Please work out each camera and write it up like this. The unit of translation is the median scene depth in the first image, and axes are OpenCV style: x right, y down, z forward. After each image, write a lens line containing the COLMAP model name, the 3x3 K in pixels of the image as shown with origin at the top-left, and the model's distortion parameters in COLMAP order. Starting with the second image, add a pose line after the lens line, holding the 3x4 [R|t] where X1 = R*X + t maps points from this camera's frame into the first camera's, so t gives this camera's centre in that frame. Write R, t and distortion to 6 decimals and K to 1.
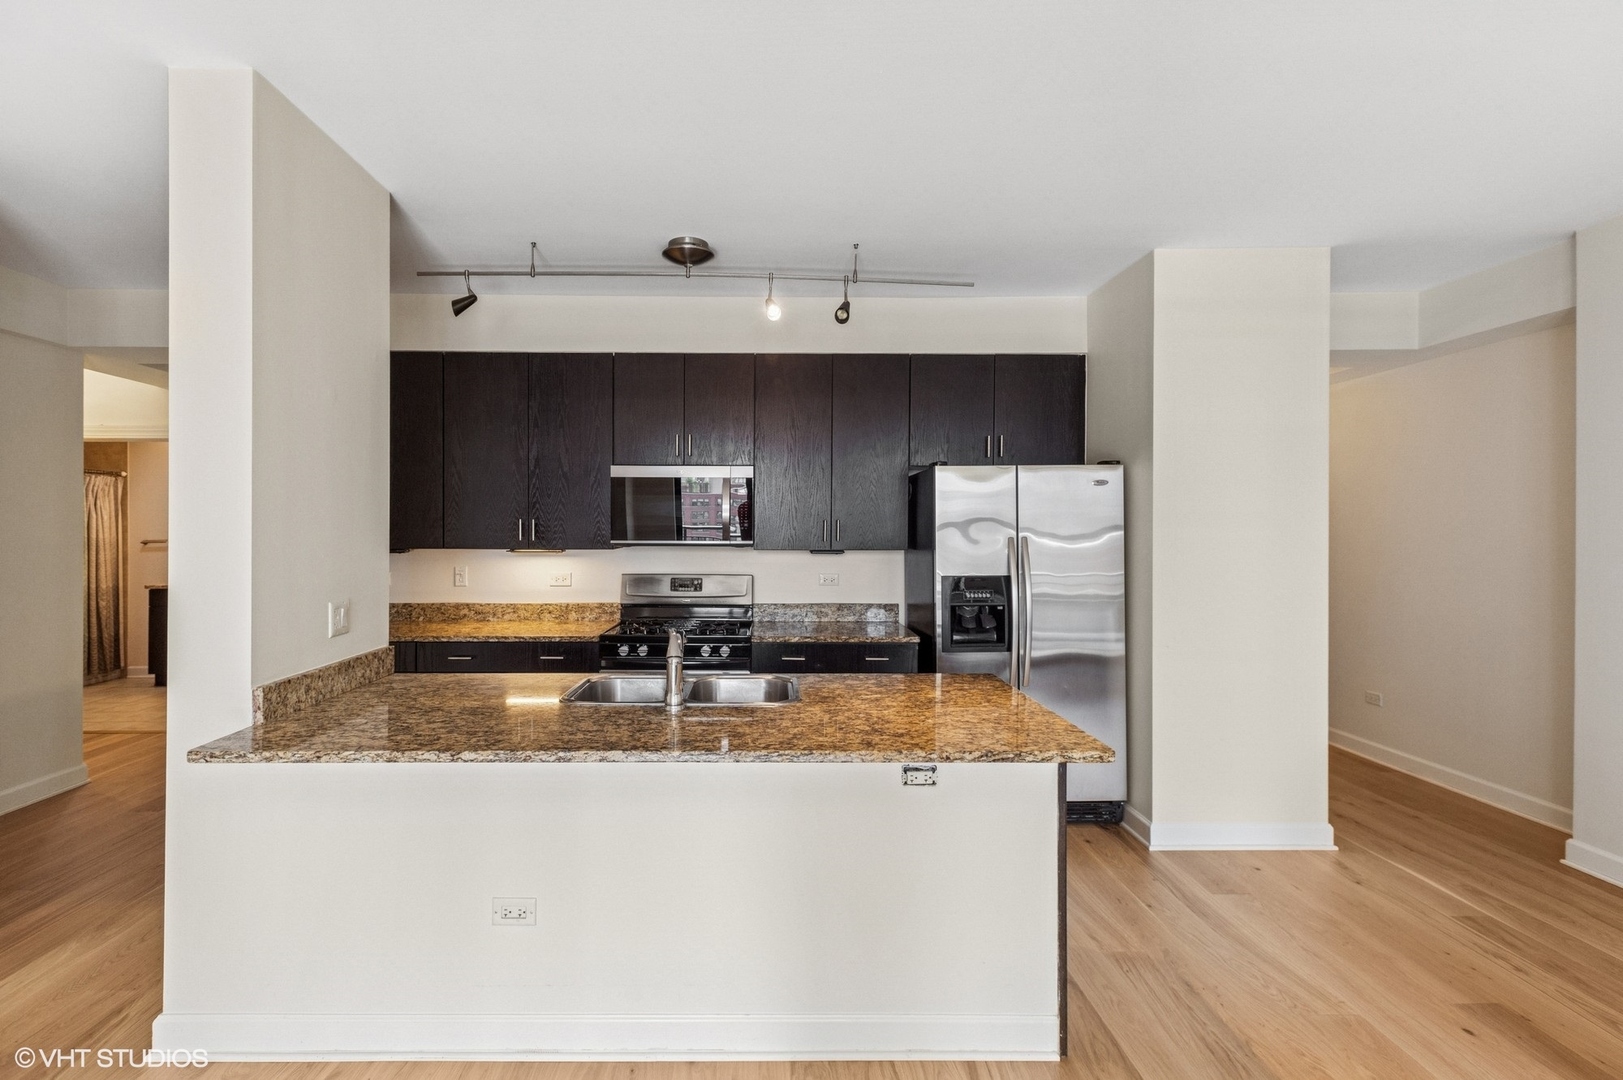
lens RADIAL K [[778.4, 0, 762.9], [0, 778.4, 529.2], [0, 0, 1]] dist [0.008630, -0.000560]
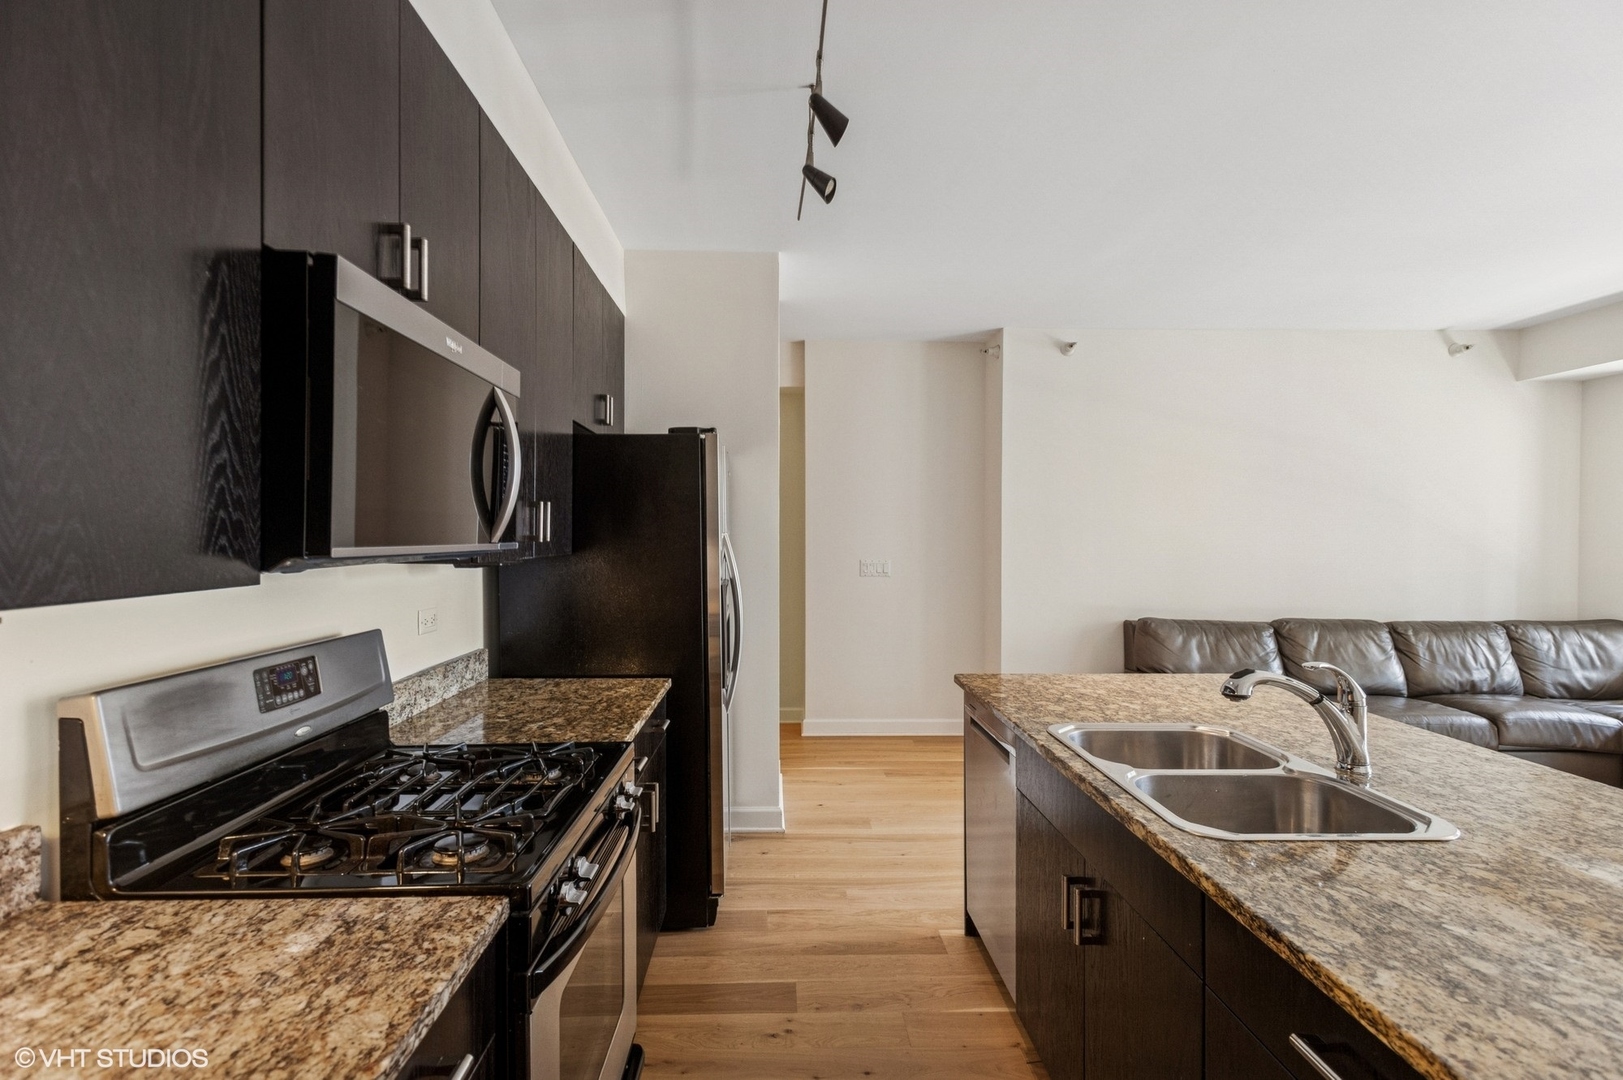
lens RADIAL K [[769.0, 0, 806.7], [0, 769.0, 545.6], [0, 0, 1]] dist [0.032301, -0.016105]
pose [[-0.028905, -0.015110, 0.999468, -0.495025], [-0.001342, 0.999885, 0.015077, 0.012169], [-0.999581, -0.000905, -0.028922, 0.943205]]
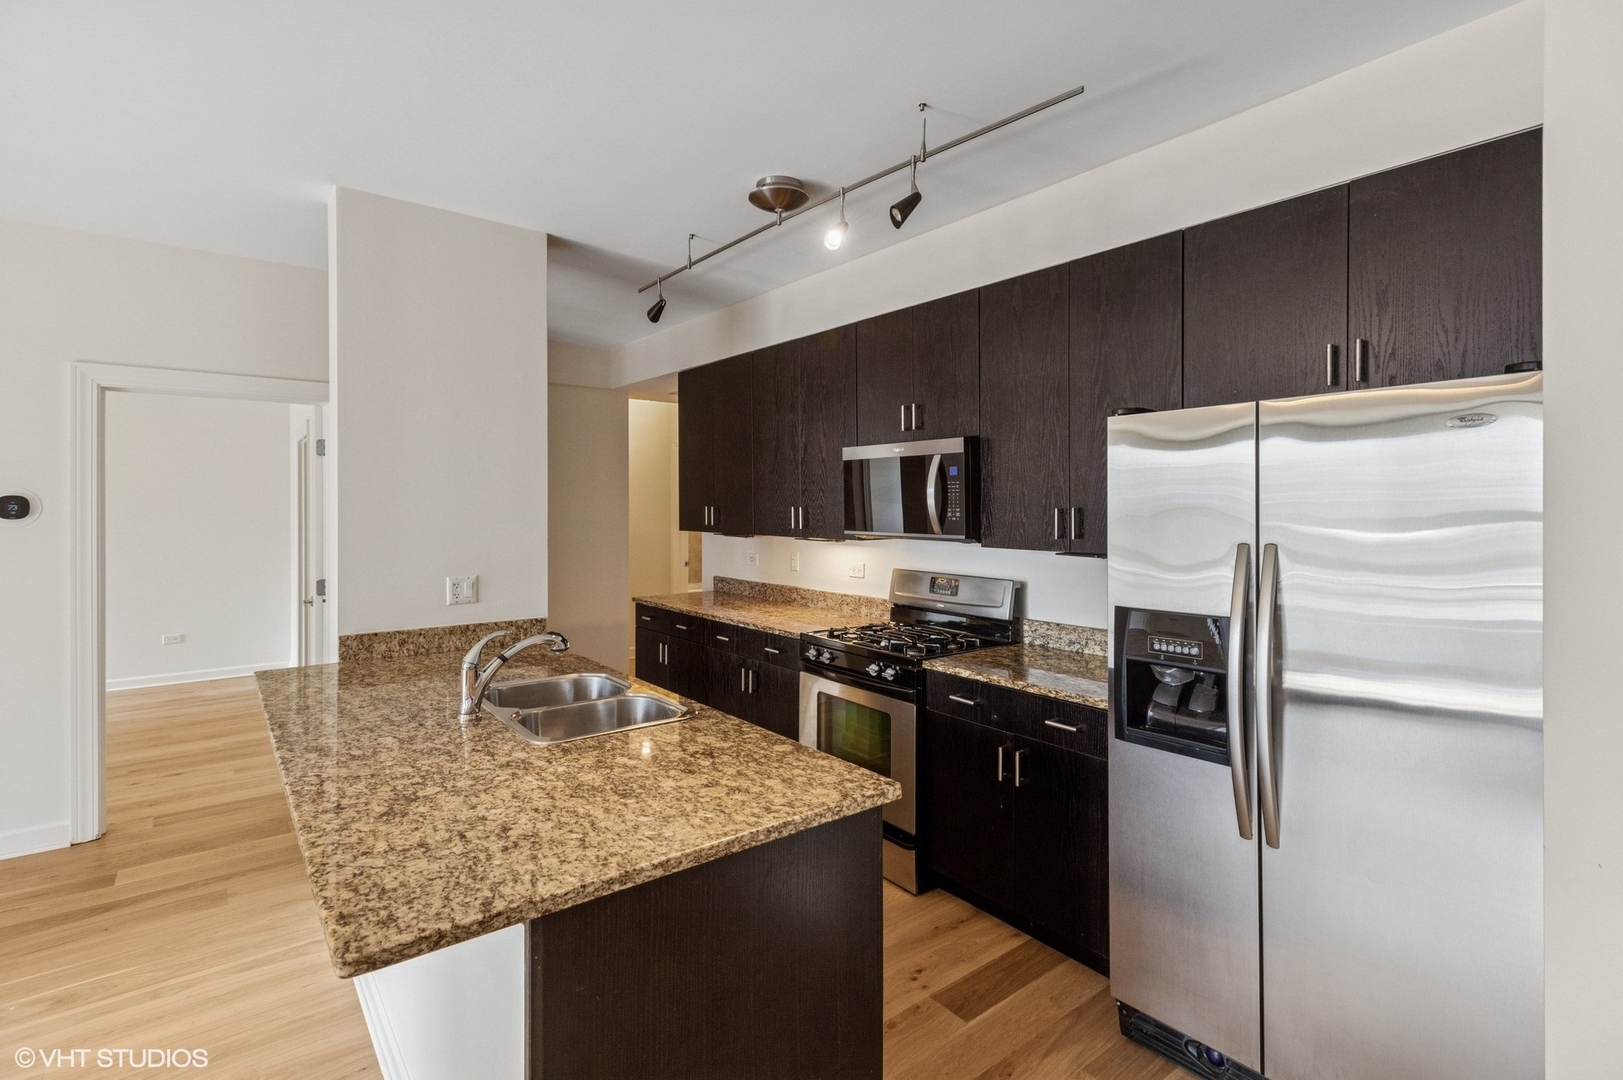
lens RADIAL K [[767.8, 0, 812.6], [0, 767.8, 504.5], [0, 0, 1]] dist [0.009087, -0.000238]
pose [[0.618284, -0.004437, -0.785942, 0.532680], [-0.000336, 0.999982, -0.005910, -0.011507], [0.785955, 0.003918, 0.618272, 0.464411]]
